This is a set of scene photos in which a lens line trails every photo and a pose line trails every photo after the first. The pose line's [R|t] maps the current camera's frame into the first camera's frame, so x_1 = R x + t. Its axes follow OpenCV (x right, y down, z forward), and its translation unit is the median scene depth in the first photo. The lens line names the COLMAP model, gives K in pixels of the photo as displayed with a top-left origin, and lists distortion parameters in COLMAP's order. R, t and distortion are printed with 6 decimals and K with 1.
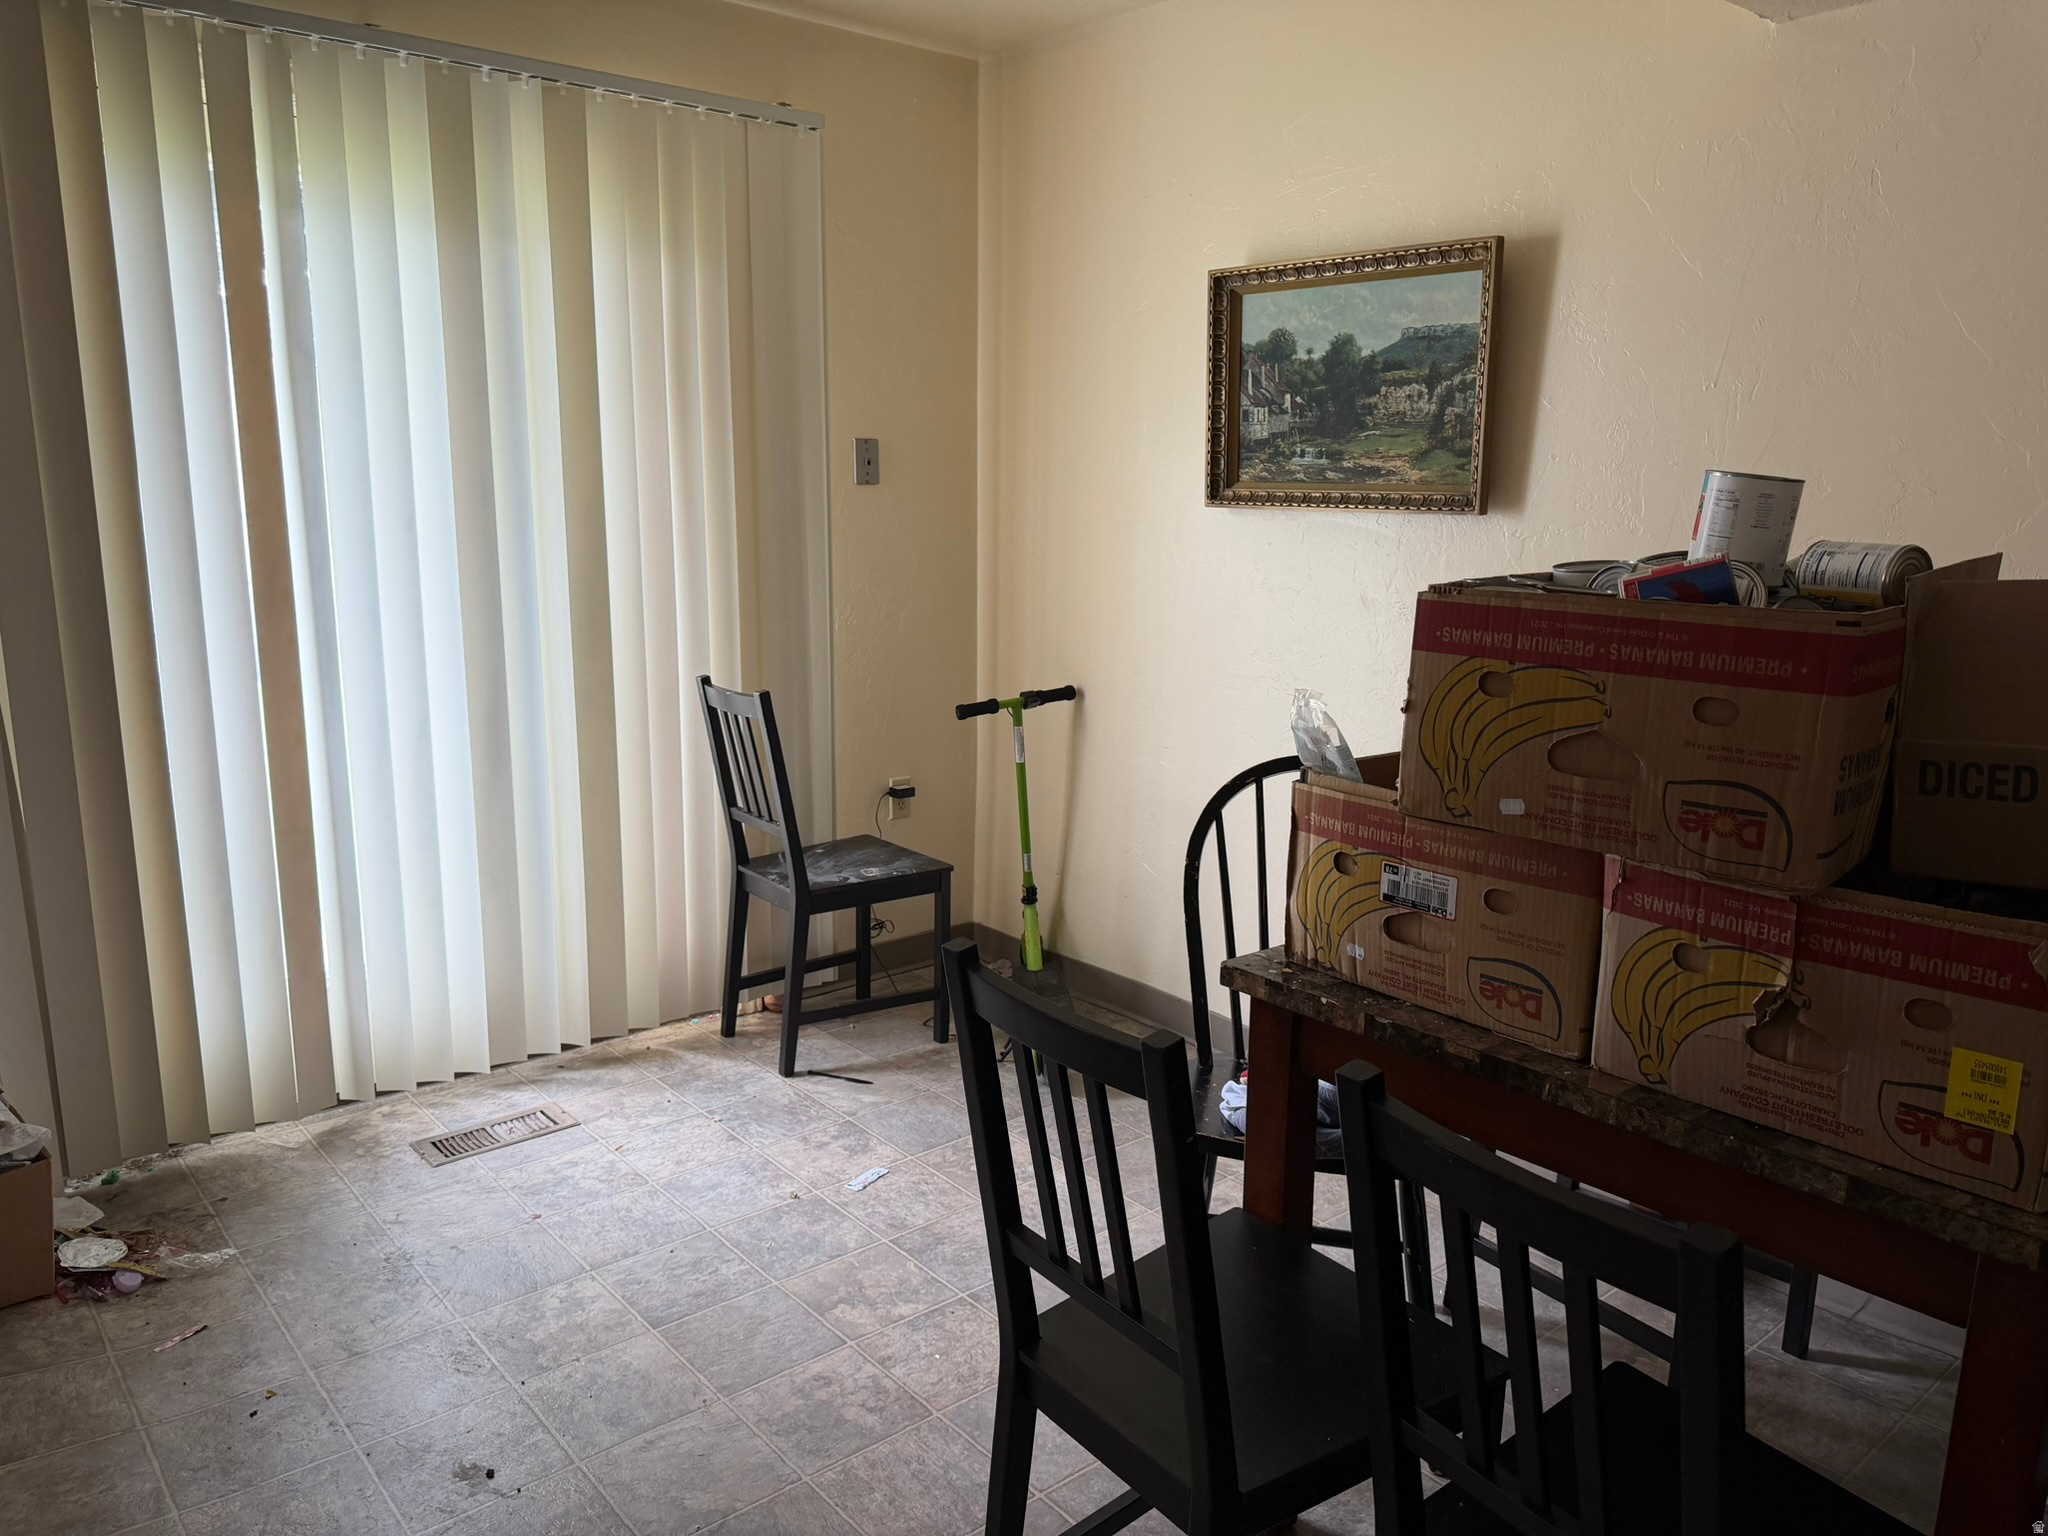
lens RADIAL K [[1455.0, 0, 1003.0], [0, 1455.0, 763.9], [0, 0, 1]] dist [0.139667, -0.171714]
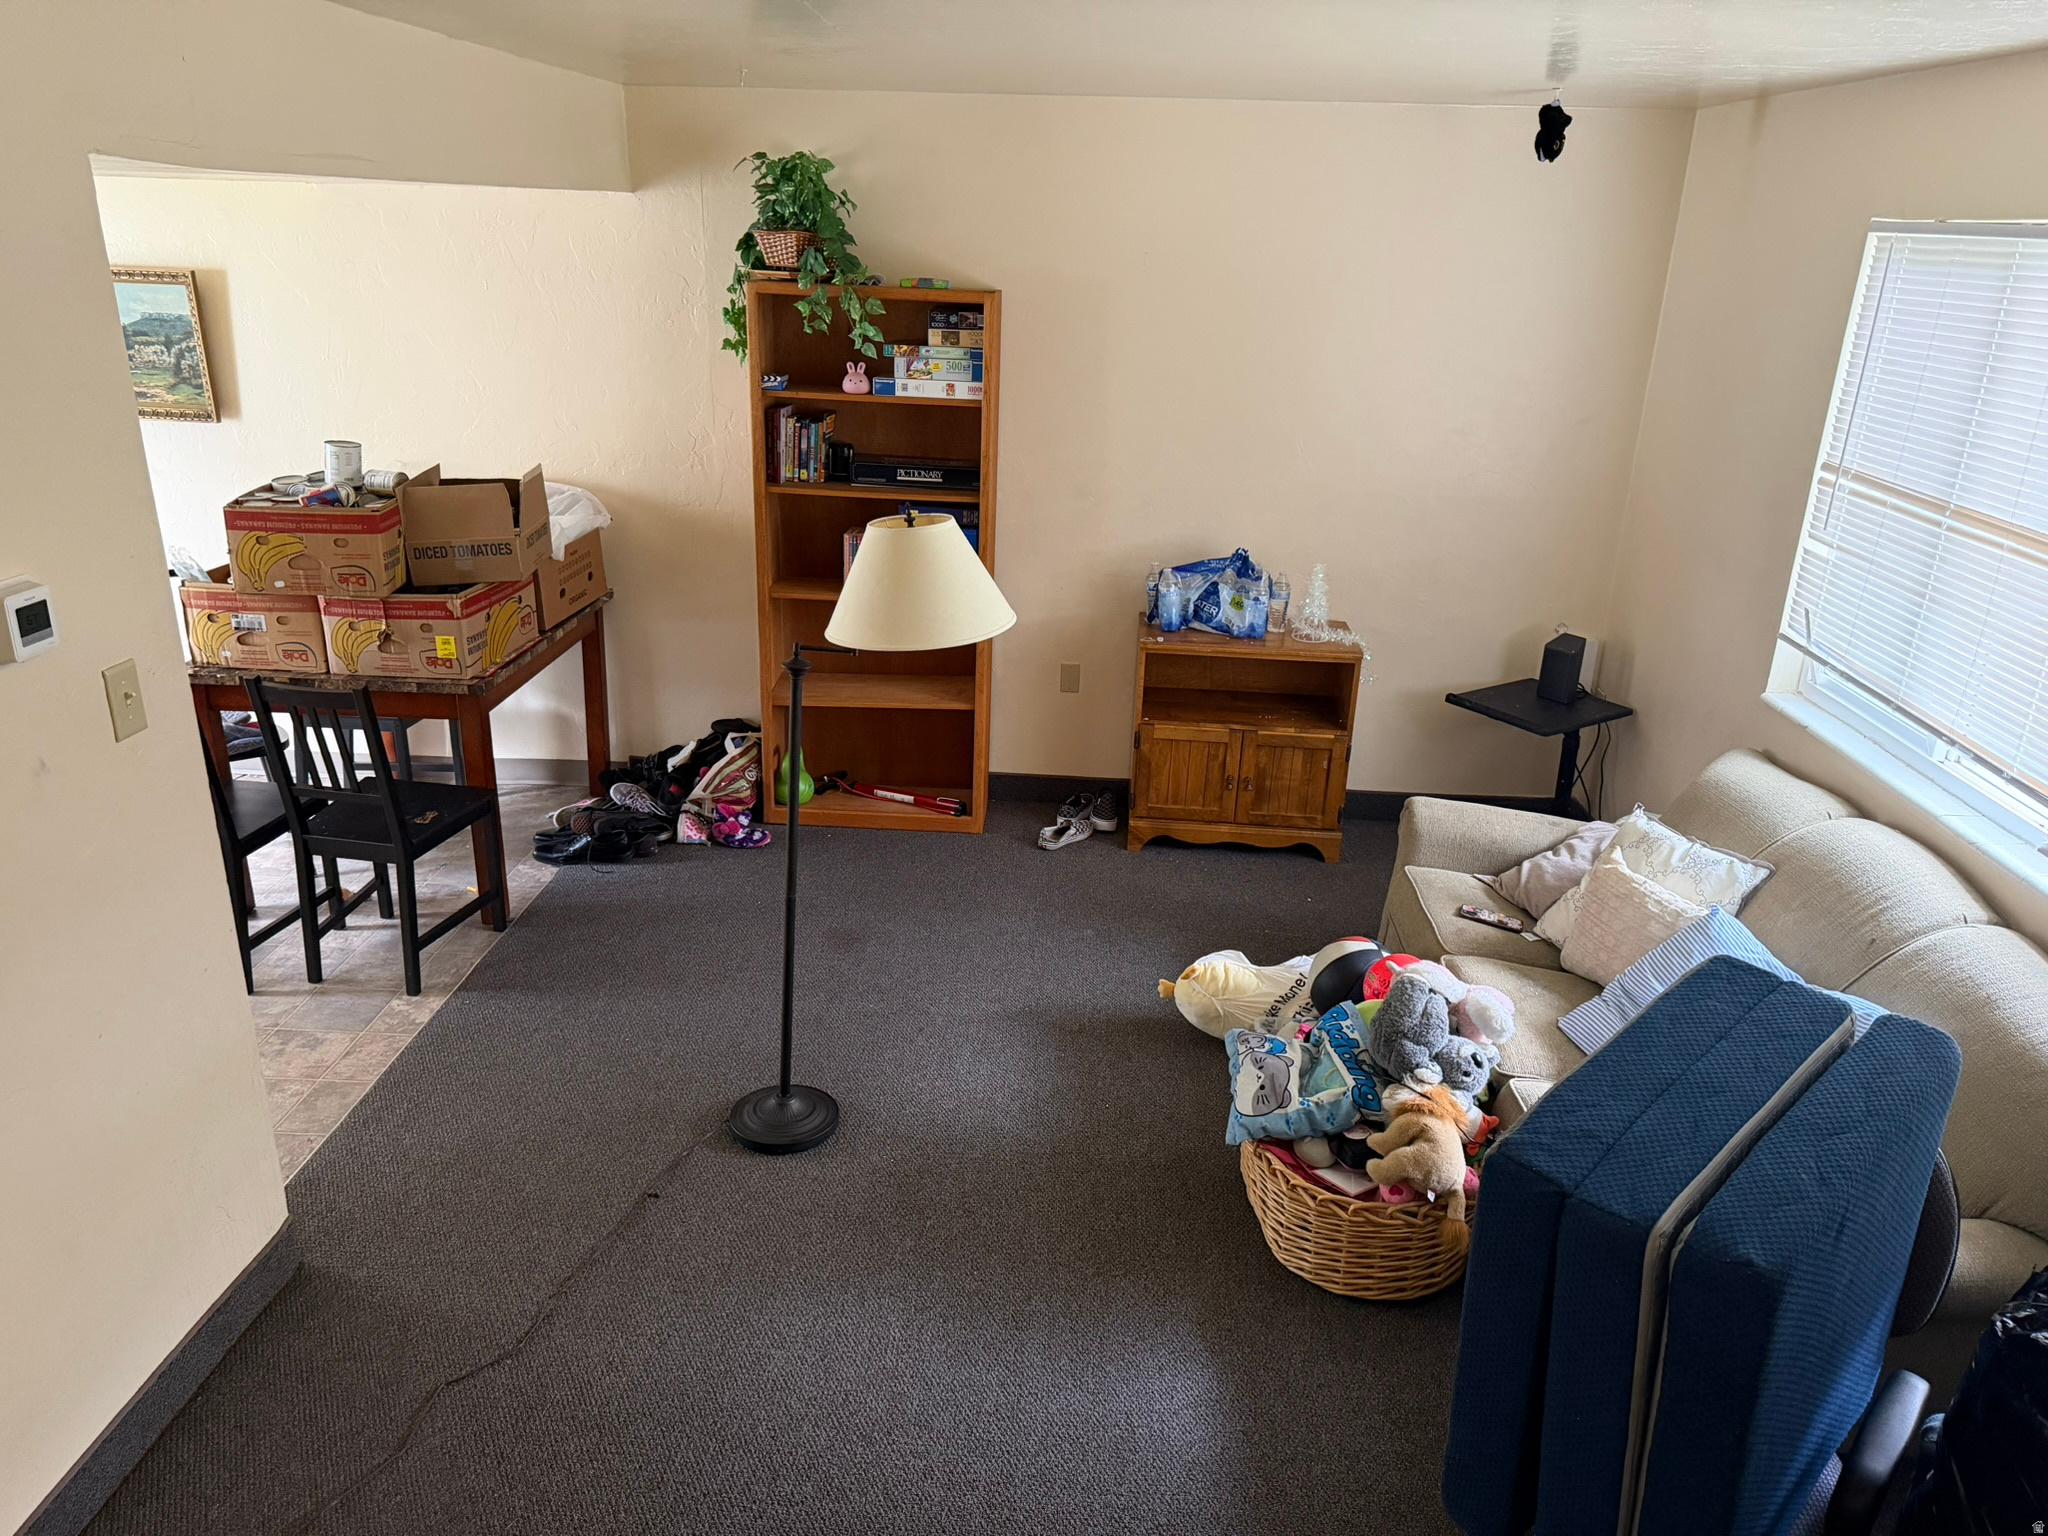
lens RADIAL K [[1455.0, 0, 1003.0], [0, 1455.0, 763.9], [0, 0, 1]] dist [0.139667, -0.171714]
pose [[0.694021, -0.241315, 0.678308, -0.619514], [0.128268, 0.968525, 0.213323, -0.059658], [-0.708437, -0.061046, 0.703129, -1.746124]]
